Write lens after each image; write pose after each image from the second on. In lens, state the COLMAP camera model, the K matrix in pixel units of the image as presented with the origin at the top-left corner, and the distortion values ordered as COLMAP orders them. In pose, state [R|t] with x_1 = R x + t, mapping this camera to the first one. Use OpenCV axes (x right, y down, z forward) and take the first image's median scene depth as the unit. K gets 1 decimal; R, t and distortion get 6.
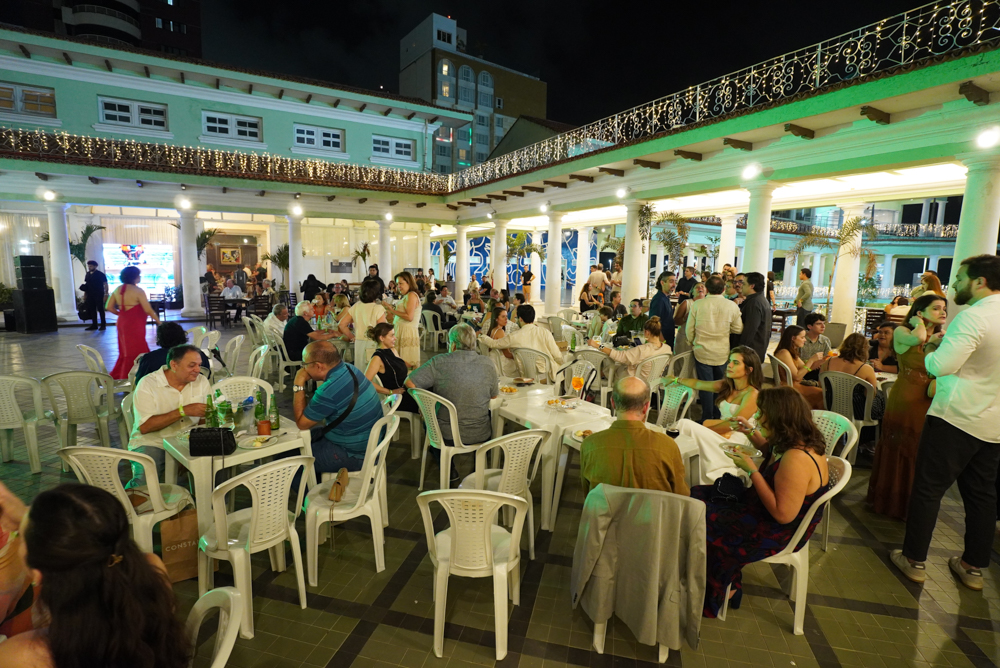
lens RADIAL K [[485.2, 0, 500.0], [0, 485.2, 334.0], [0, 0, 1]] dist [-0.044054, 0.009527]
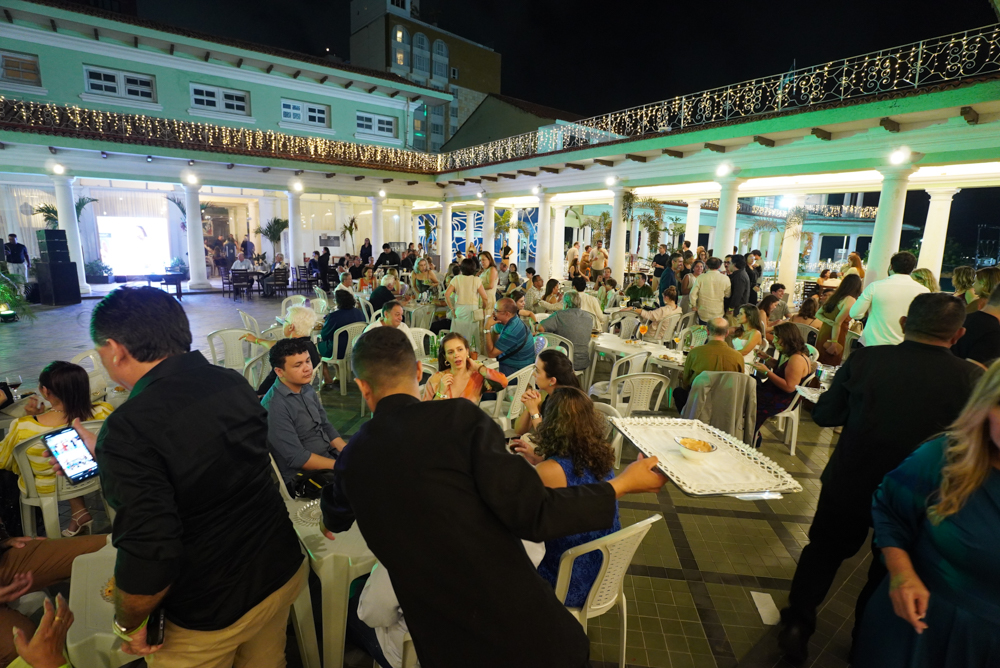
lens RADIAL K [[485.2, 0, 500.0], [0, 485.2, 334.0], [0, 0, 1]] dist [-0.044054, 0.009527]
pose [[0.993815, -0.011802, 0.110415, -0.113297], [0.005535, 0.998365, 0.056895, 0.006776], [-0.110906, -0.055932, 0.992256, -0.112813]]
